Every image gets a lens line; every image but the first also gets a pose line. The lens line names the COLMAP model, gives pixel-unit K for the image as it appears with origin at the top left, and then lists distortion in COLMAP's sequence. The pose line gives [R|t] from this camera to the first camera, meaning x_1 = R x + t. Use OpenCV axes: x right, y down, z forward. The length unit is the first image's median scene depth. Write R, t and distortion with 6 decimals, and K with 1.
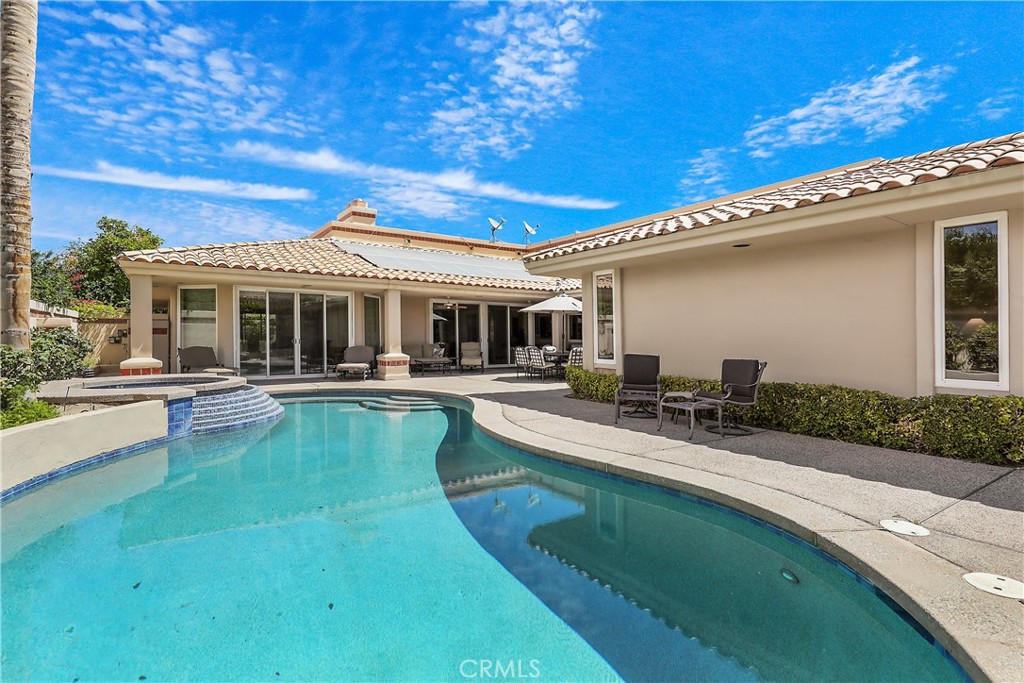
lens RADIAL K [[504.1, 0, 522.8], [0, 504.1, 307.3], [0, 0, 1]] dist [0.006409, -0.000621]
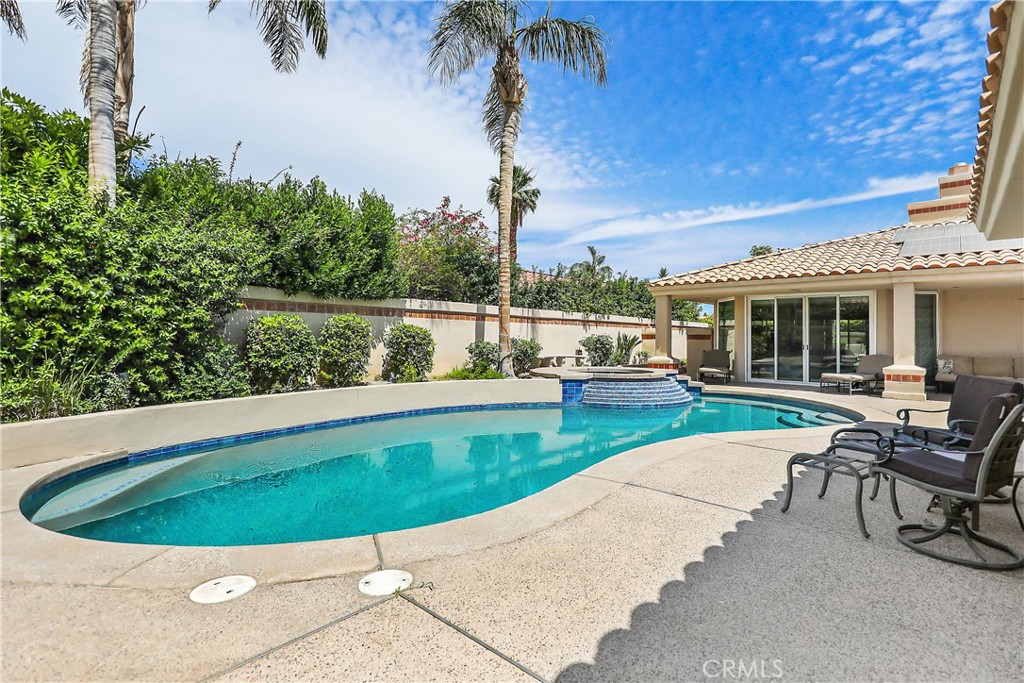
lens RADIAL K [[504.1, 0, 515.9], [0, 504.1, 338.8], [0, 0, 1]] dist [0.006409, -0.000621]
pose [[0.217046, 0.001211, -0.976161, 0.351615], [0.042738, 0.999029, 0.010743, 0.015993], [0.975225, -0.044051, 0.216783, 0.238884]]
